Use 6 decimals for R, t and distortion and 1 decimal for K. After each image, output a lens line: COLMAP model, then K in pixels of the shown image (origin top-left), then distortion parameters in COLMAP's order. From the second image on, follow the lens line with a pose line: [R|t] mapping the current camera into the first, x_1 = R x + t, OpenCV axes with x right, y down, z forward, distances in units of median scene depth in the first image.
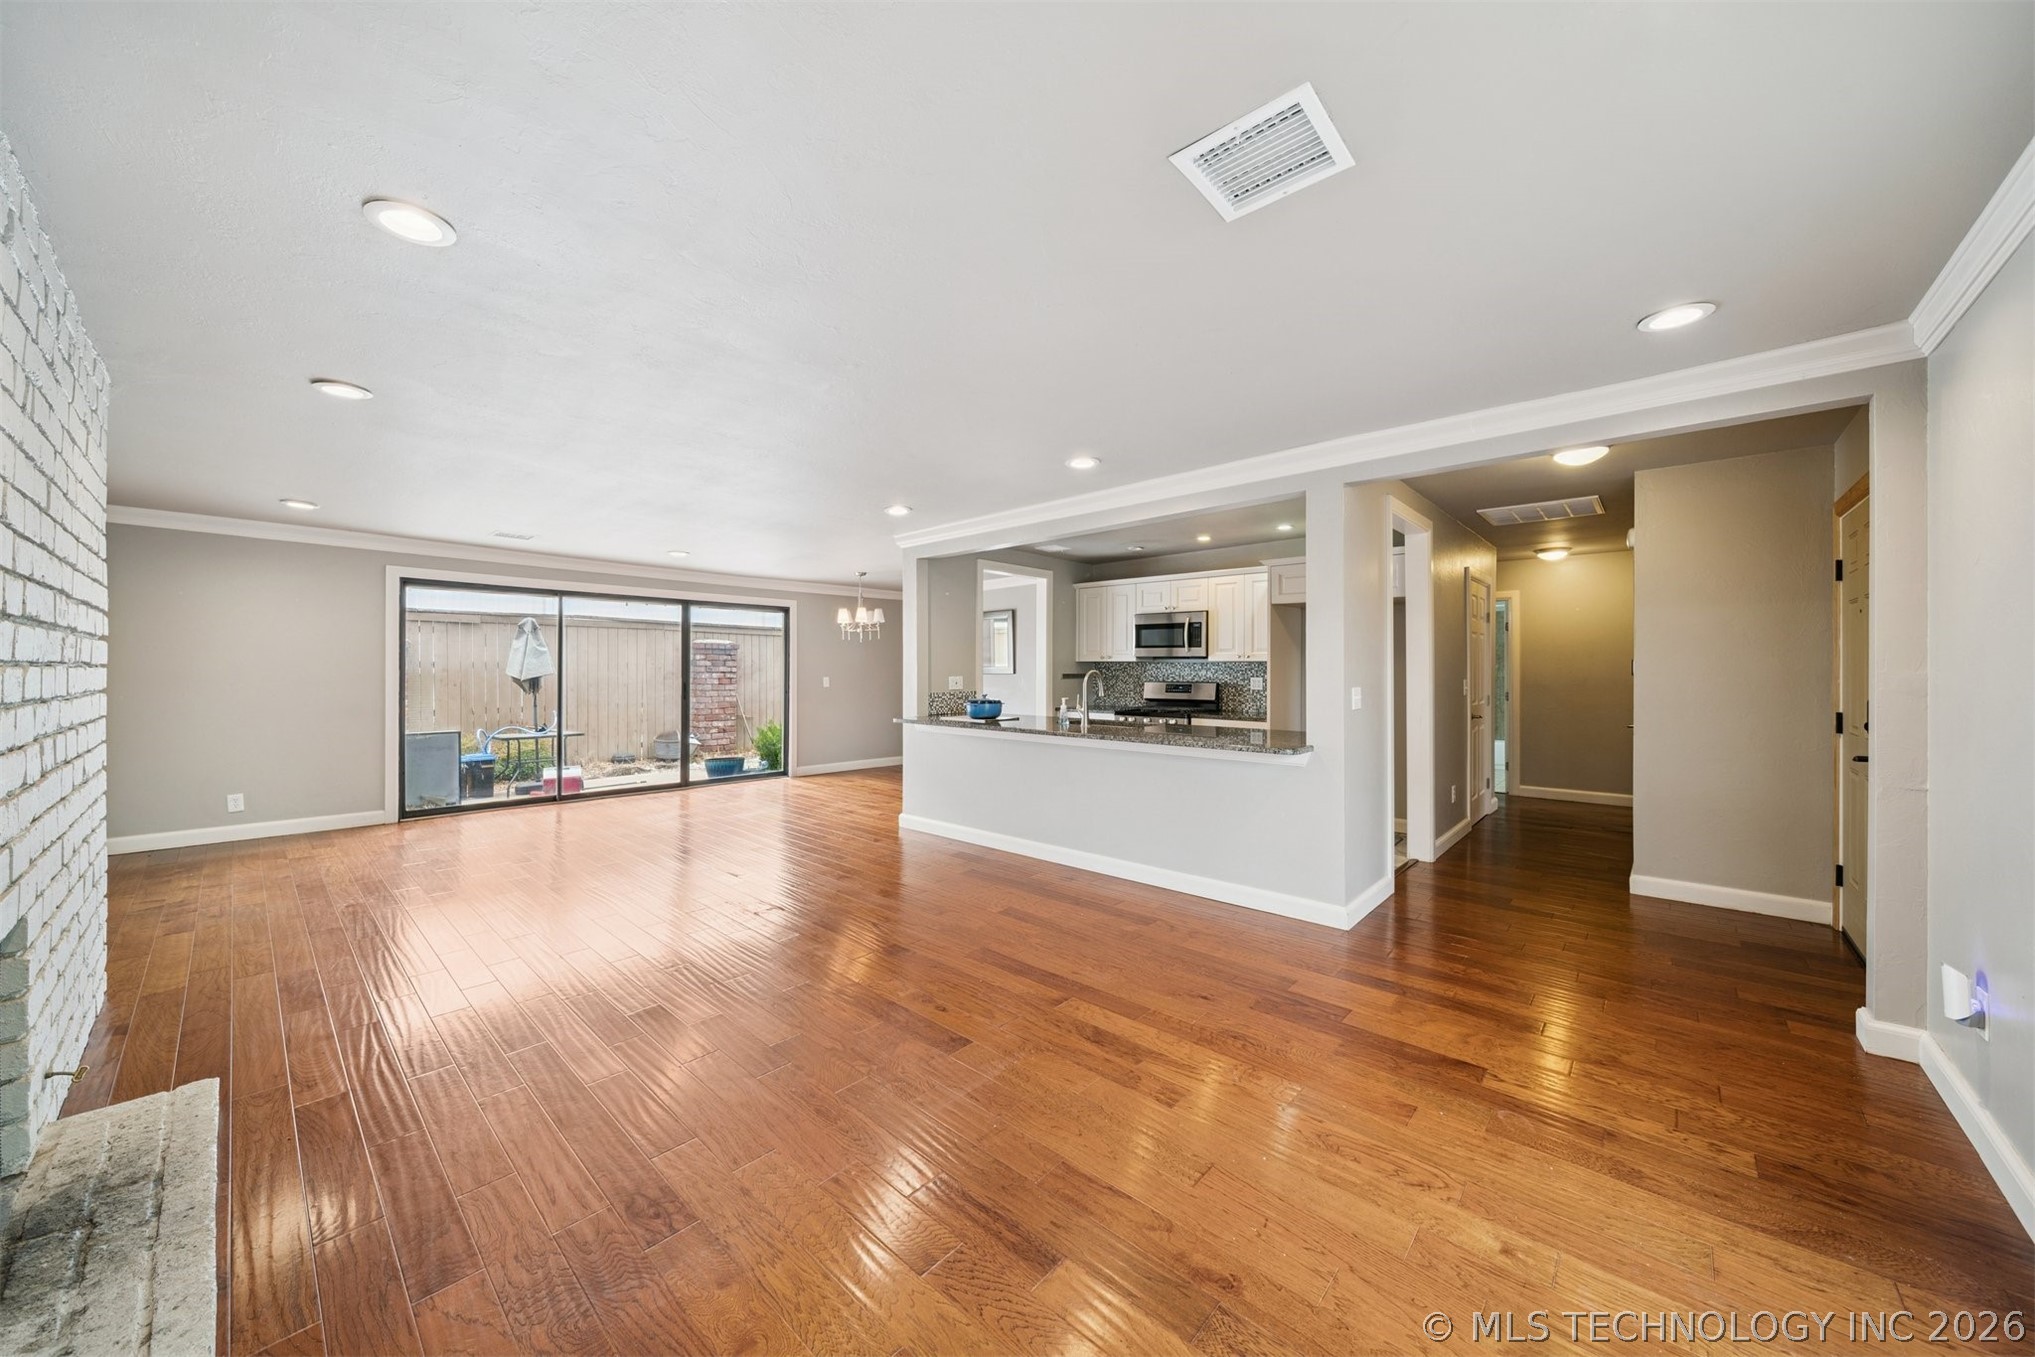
lens RADIAL K [[714.0, 0, 1003.2], [0, 714.0, 664.1], [0, 0, 1]] dist [-0.001122, -0.000387]
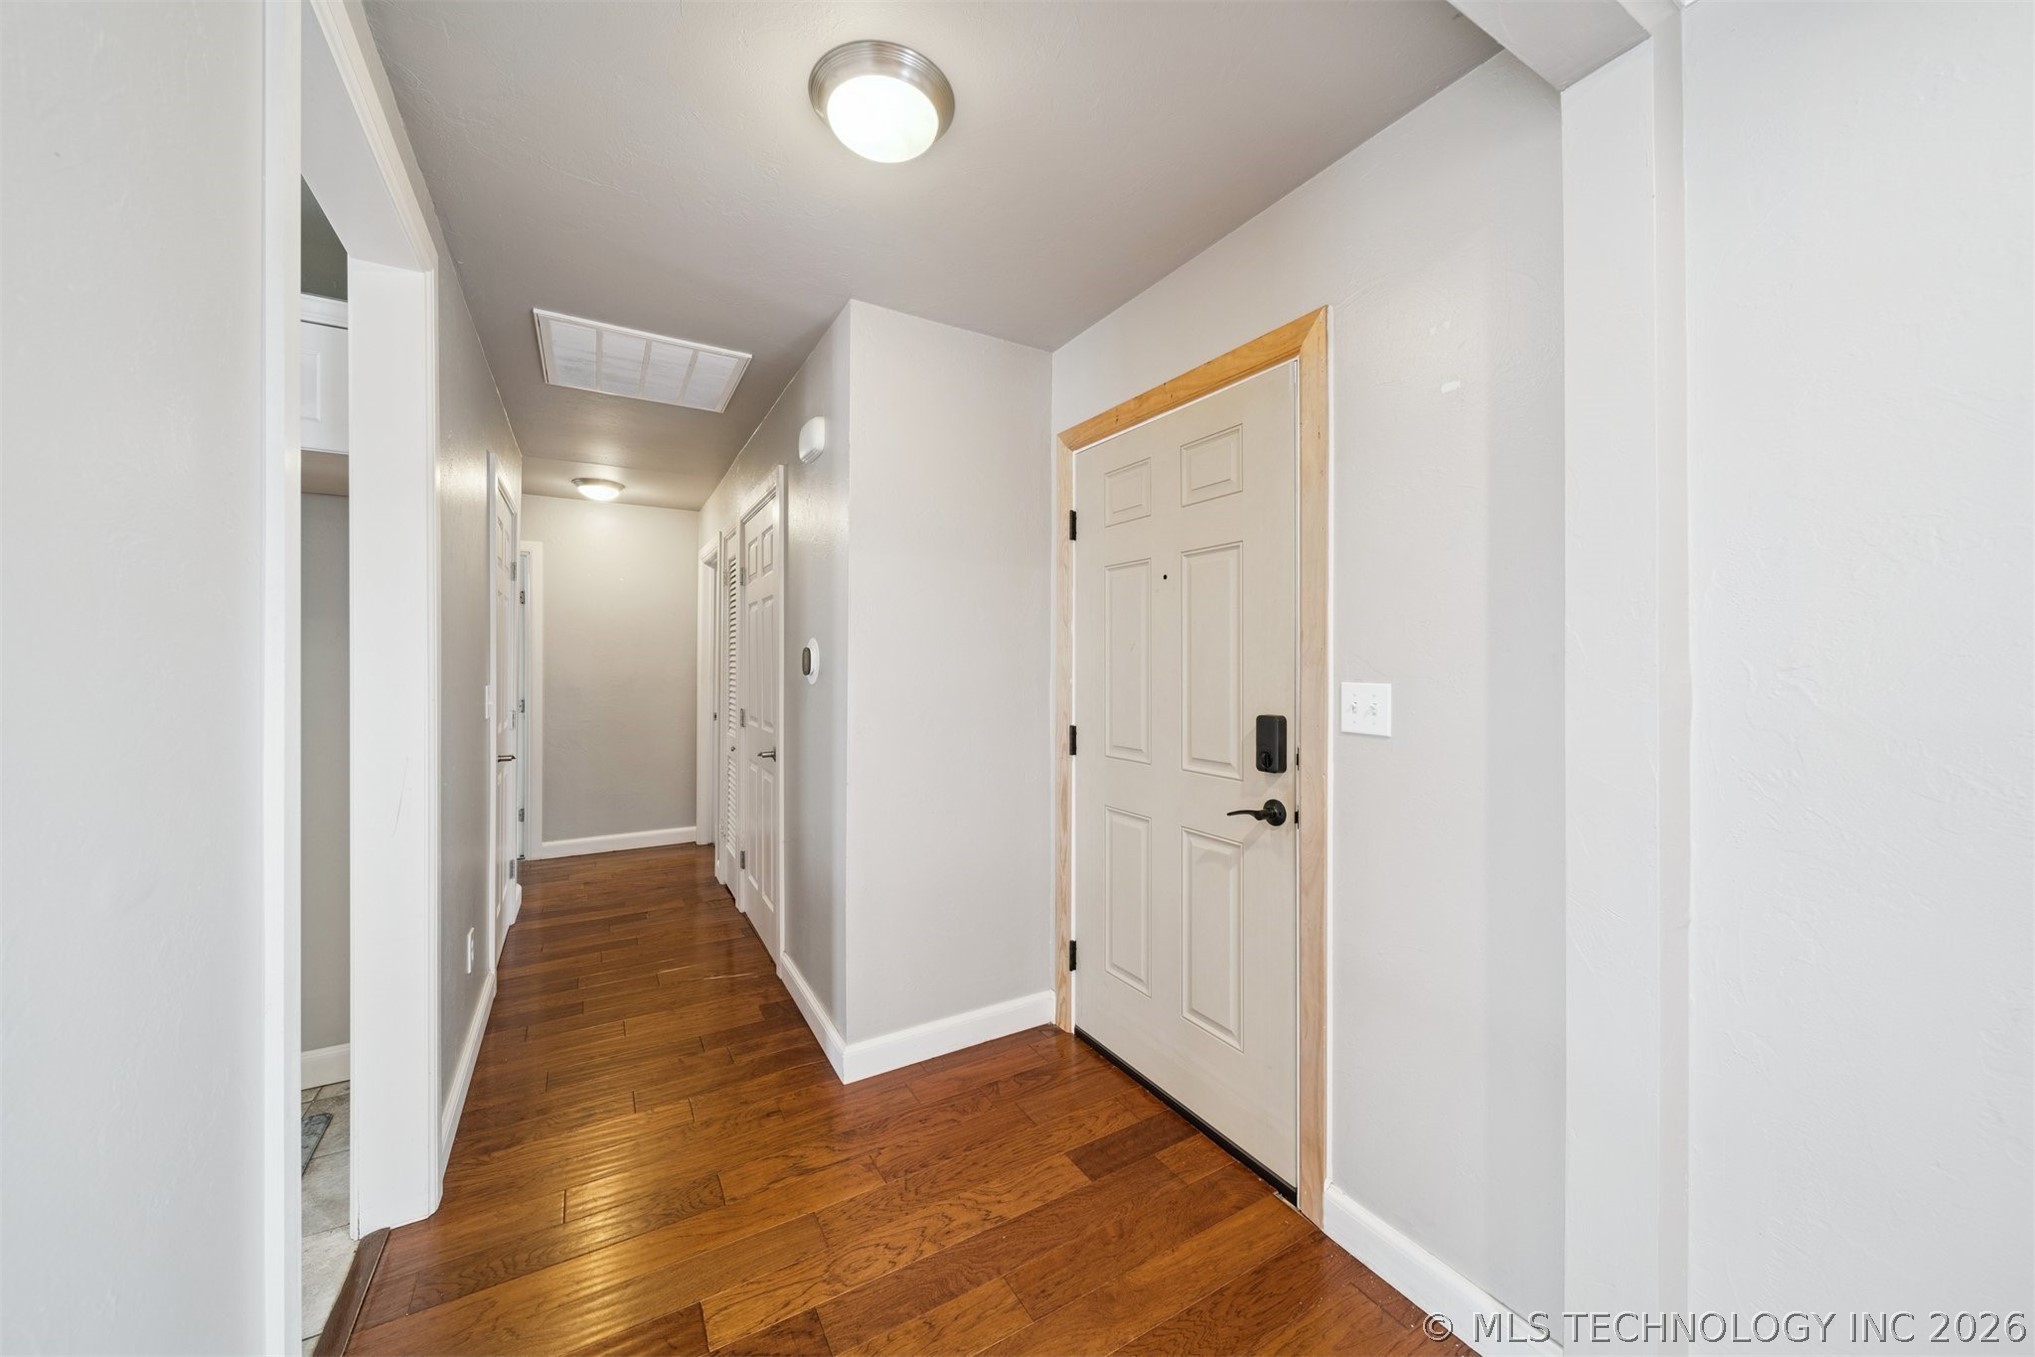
lens RADIAL K [[714.0, 0, 1003.2], [0, 714.0, 664.1], [0, 0, 1]] dist [-0.001122, -0.000387]
pose [[0.292460, 0.000069, 0.956278, 0.263407], [-0.007479, 0.999970, 0.002215, 0.003018], [-0.956249, -0.007799, 0.292452, 0.479627]]
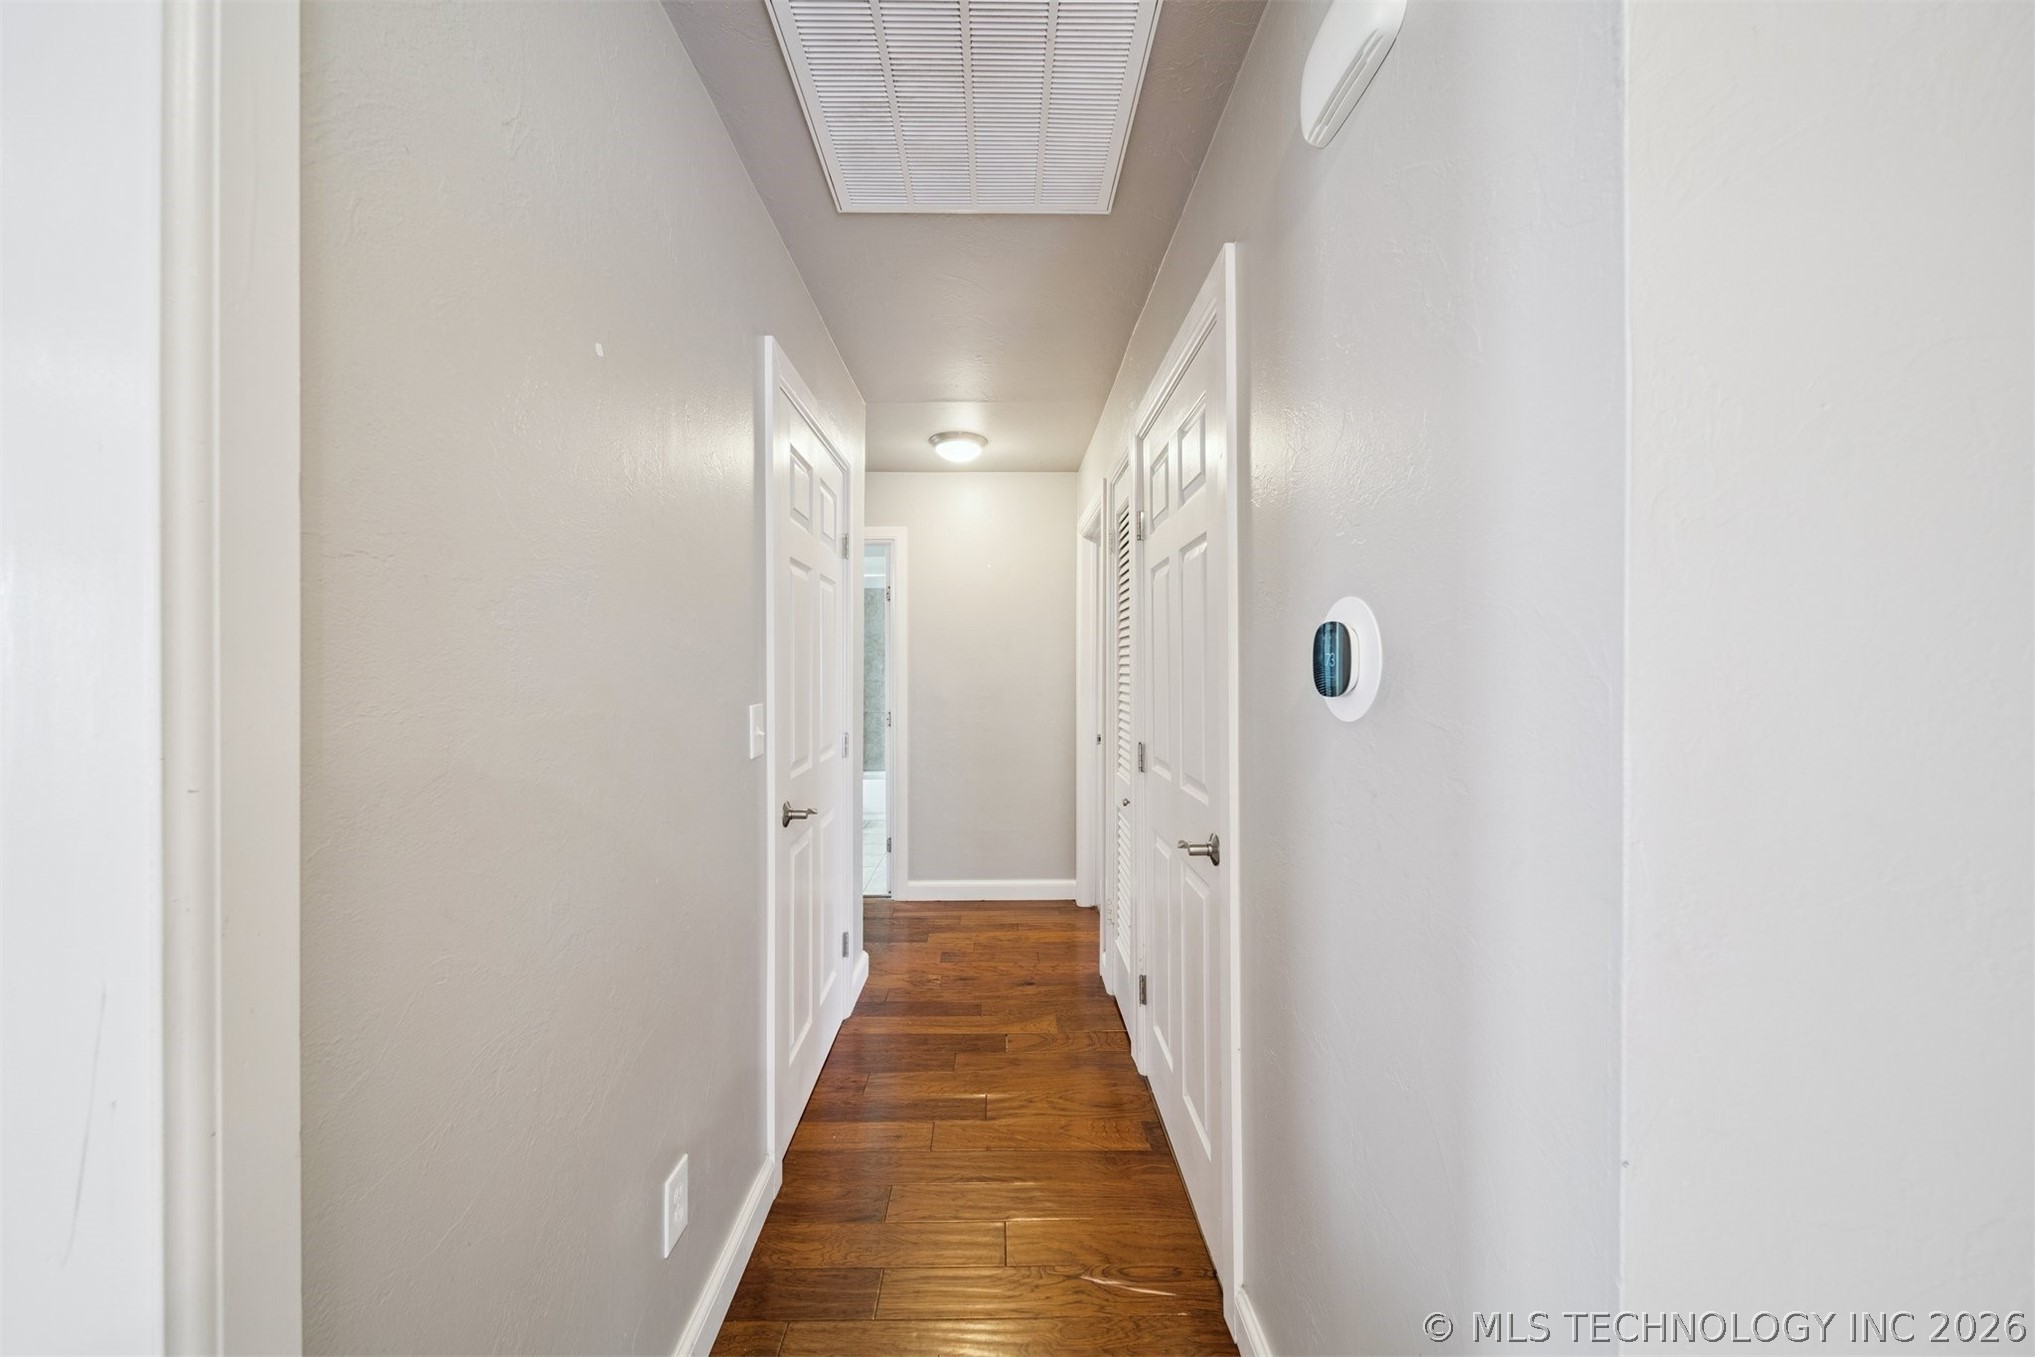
lens RADIAL K [[714.0, 0, 1003.2], [0, 714.0, 664.1], [0, 0, 1]] dist [-0.001122, -0.000387]
pose [[0.724531, 0.002288, 0.689239, 0.468130], [-0.000731, 0.999996, -0.002552, 0.004475], [-0.689242, 0.001345, 0.724530, 0.647055]]
